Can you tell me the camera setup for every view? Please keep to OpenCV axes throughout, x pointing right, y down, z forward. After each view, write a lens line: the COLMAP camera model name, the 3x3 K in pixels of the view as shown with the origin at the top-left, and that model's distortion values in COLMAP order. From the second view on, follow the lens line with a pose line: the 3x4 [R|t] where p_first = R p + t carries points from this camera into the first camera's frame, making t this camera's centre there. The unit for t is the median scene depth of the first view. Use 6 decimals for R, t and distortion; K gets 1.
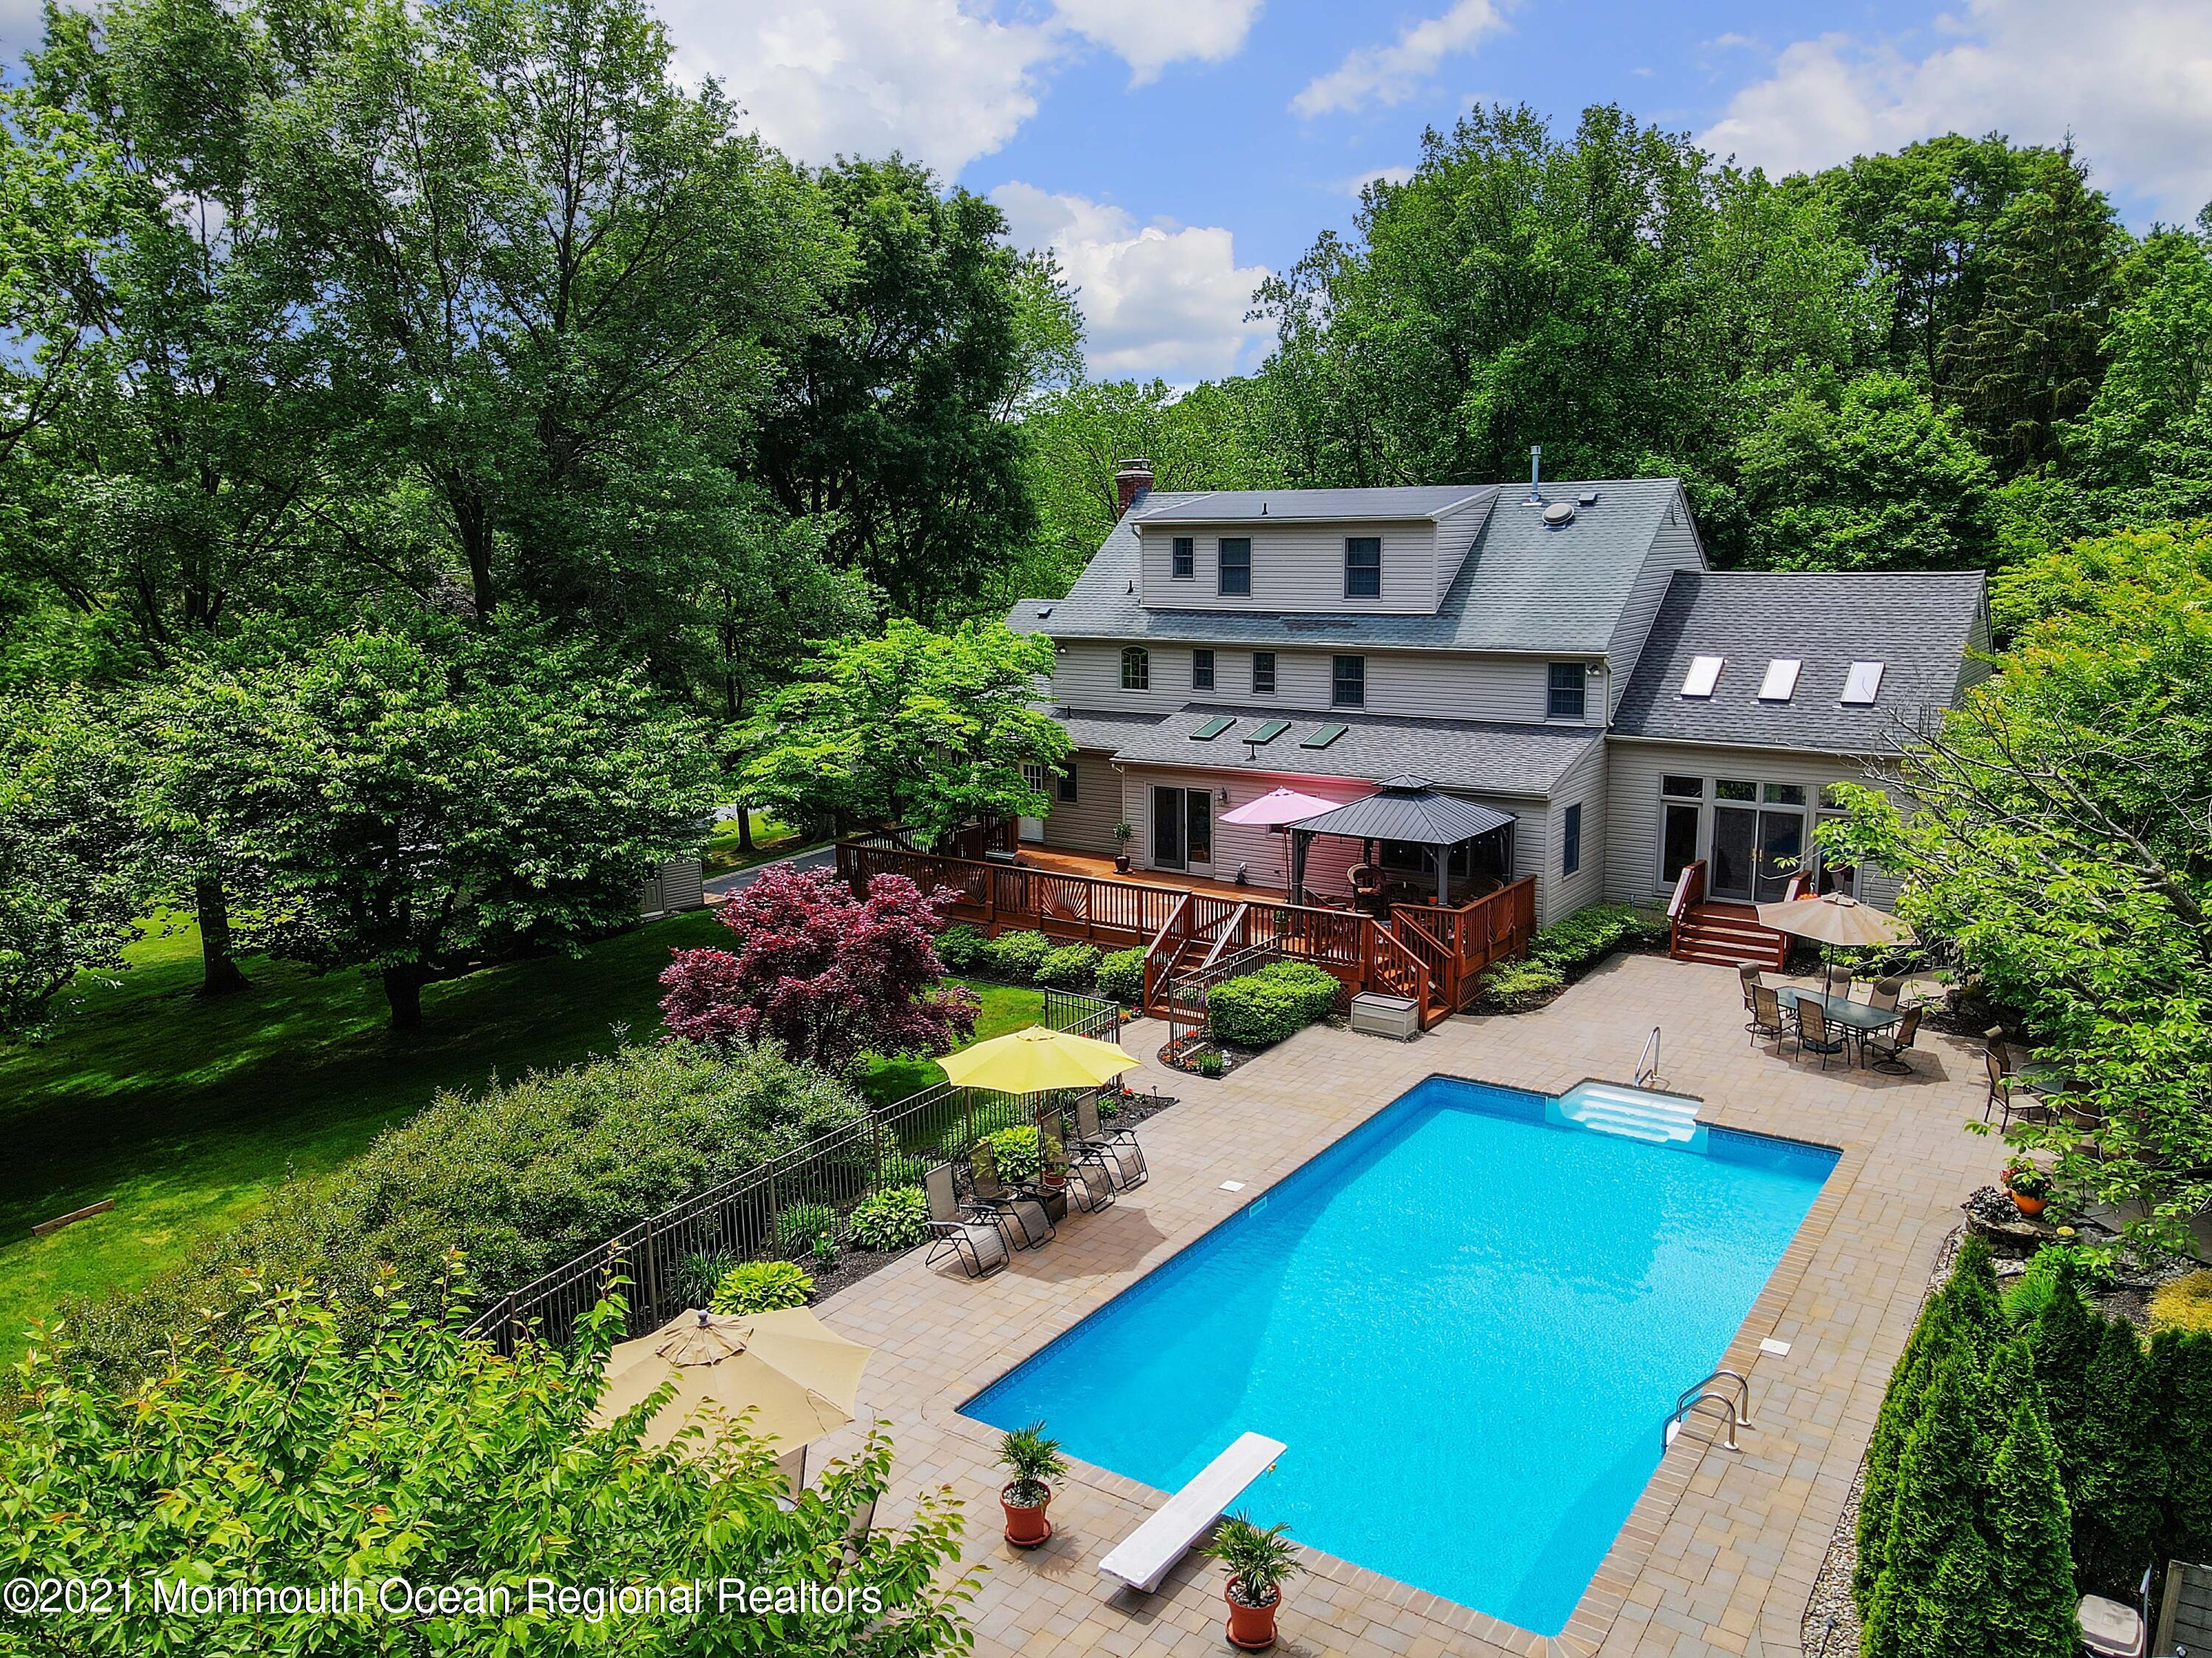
lens RADIAL K [[1654.7, 0, 1161.2], [0, 1654.7, 913.1], [0, 0, 1]] dist [-0.007293, 0.057581]
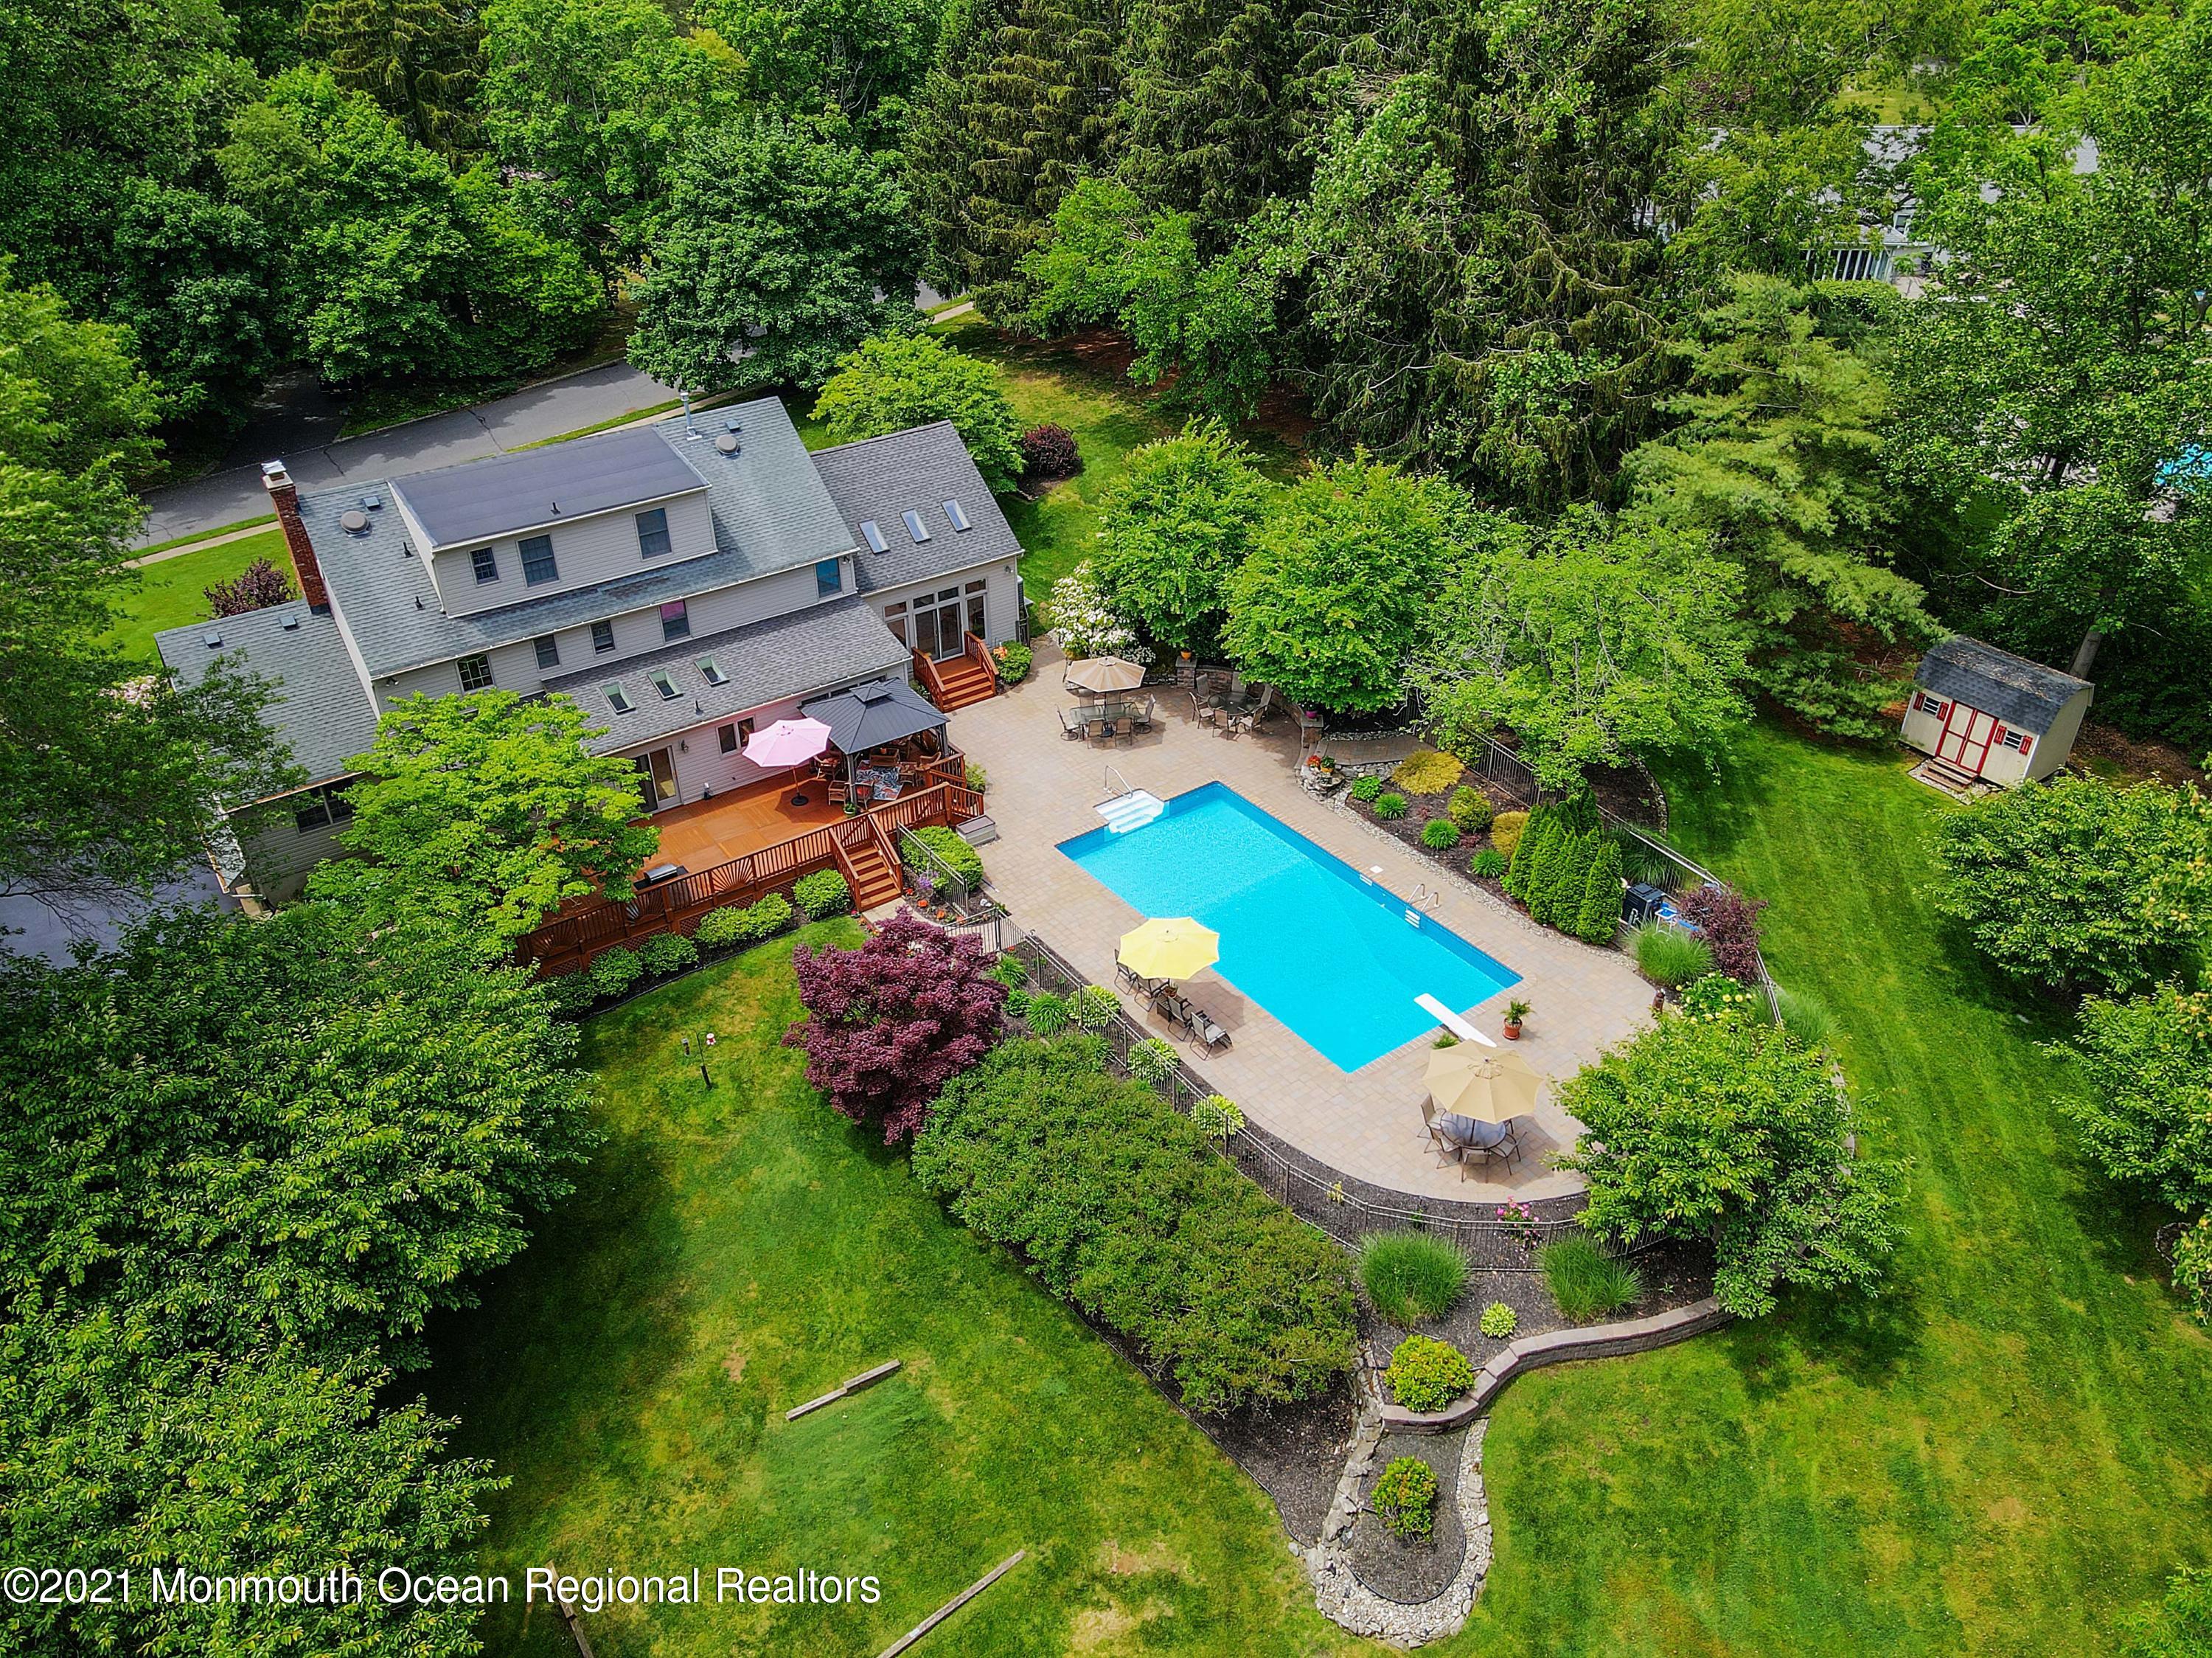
lens RADIAL K [[1552.0, 0, 1215.4], [0, 1552.0, 836.8], [0, 0, 1]] dist [-0.002505, 0.025486]
pose [[0.308925, -0.506897, 0.804749, -0.827864], [0.185622, 0.861999, 0.471701, -0.492914], [-0.932797, 0.003659, 0.360384, 0.165460]]
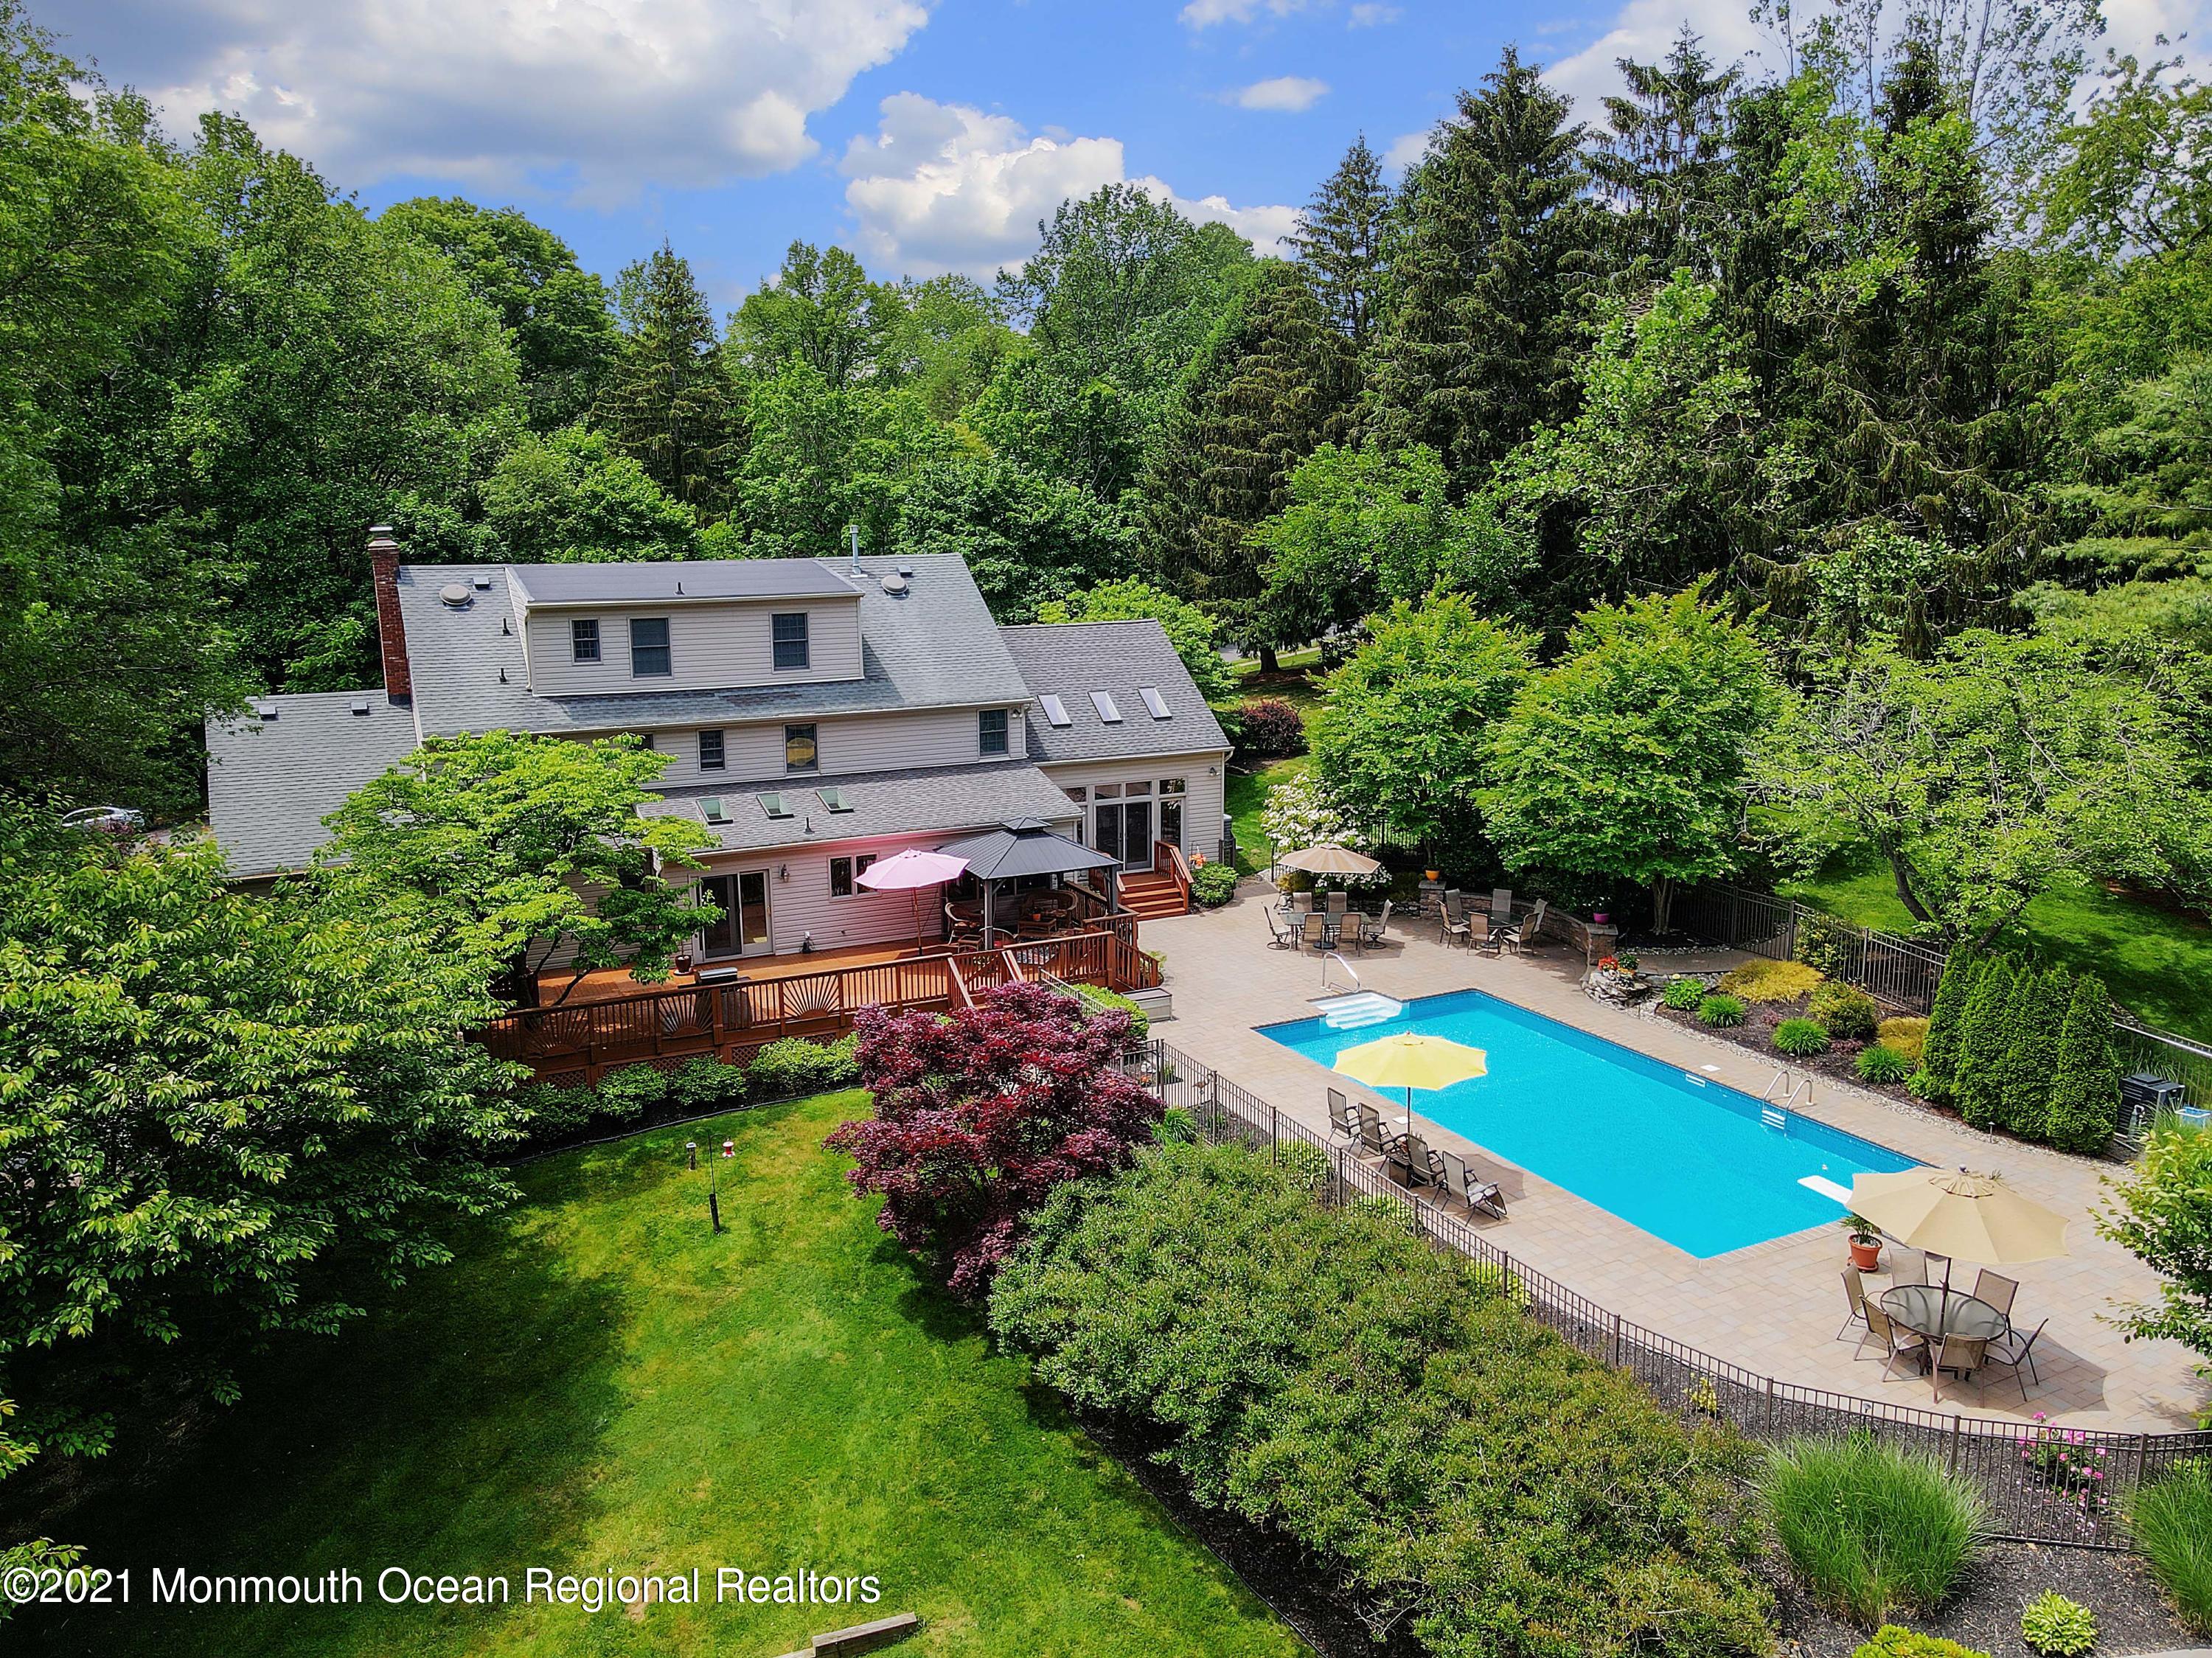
lens RADIAL K [[1600.4, 0, 1182.1], [0, 1600.4, 873.4], [0, 0, 1]] dist [-0.030785, 0.089768]
pose [[0.460367, -0.188311, 0.867526, -0.683277], [0.198663, 0.974312, 0.106067, -0.122354], [-0.865214, 0.123516, 0.485951, 0.301612]]
